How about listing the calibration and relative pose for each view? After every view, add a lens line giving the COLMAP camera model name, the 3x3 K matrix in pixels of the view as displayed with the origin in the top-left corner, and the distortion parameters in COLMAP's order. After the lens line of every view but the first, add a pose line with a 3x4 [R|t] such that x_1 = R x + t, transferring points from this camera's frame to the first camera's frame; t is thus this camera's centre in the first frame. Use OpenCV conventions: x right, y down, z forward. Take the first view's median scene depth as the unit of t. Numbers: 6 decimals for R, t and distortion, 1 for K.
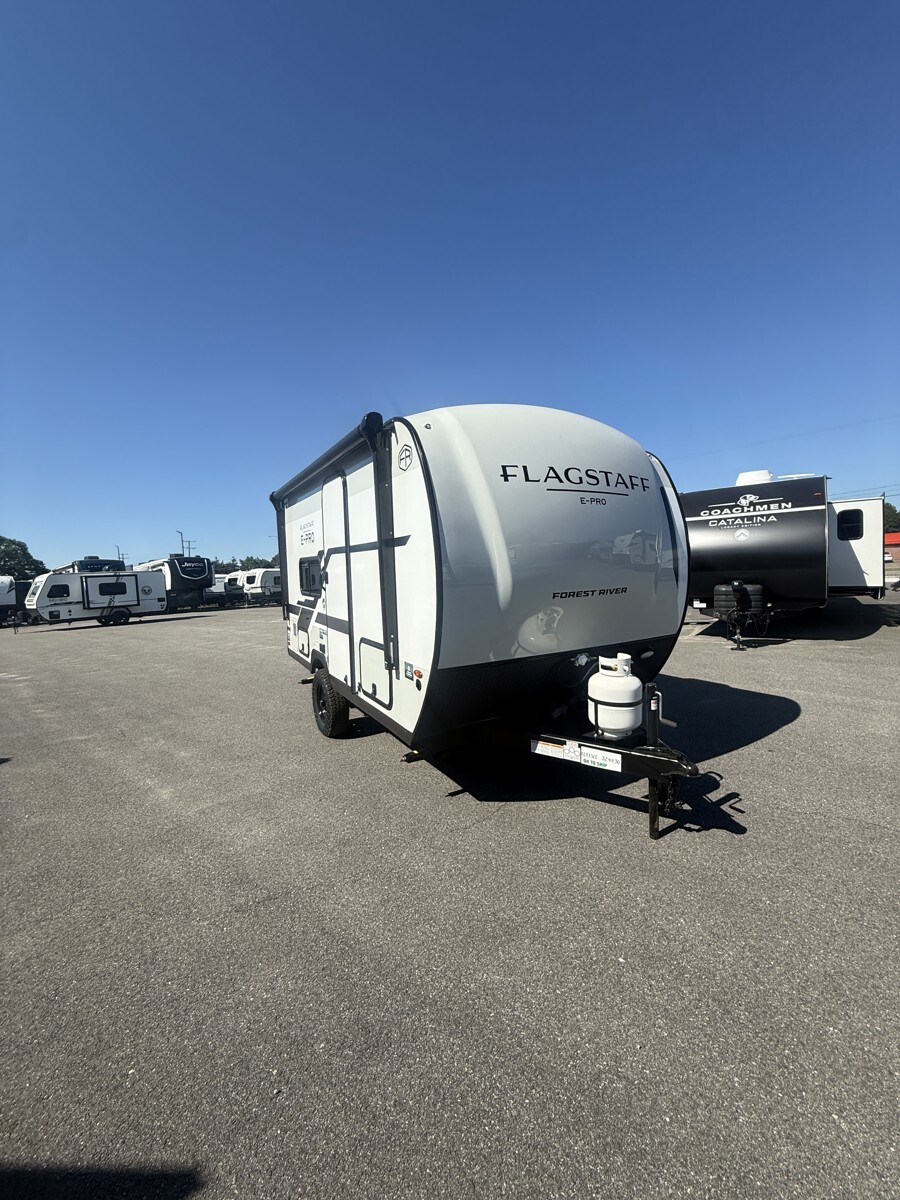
lens RADIAL K [[477.3, 0, 453.1], [0, 477.3, 593.3], [0, 0, 1]] dist [0.000292, -0.000148]
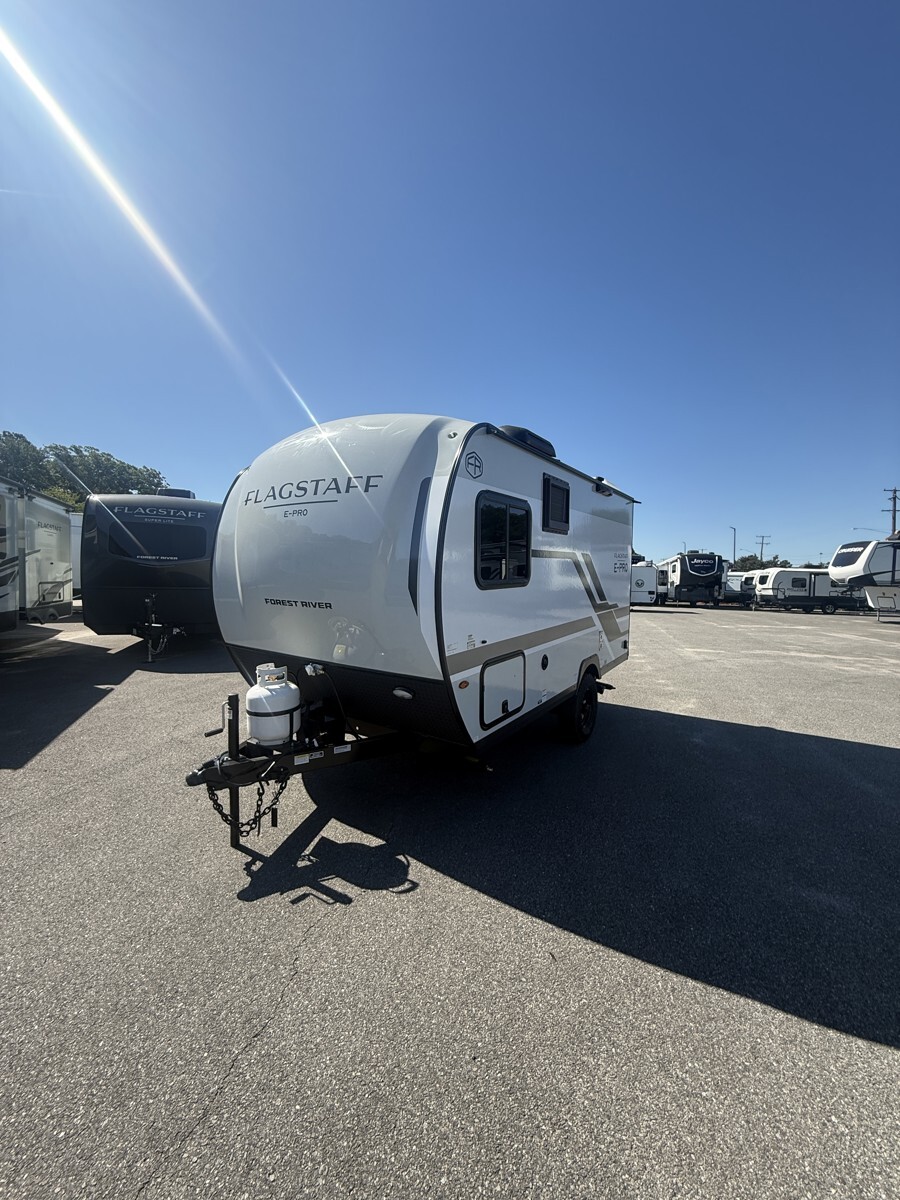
lens RADIAL K [[477.3, 0, 453.1], [0, 477.3, 593.3], [0, 0, 1]] dist [0.000292, -0.000148]
pose [[0.443701, 0.086223, -0.892017, 1.137309], [-0.077473, 0.995325, 0.057673, -0.090595], [0.892820, 0.043518, 0.448307, 0.712722]]
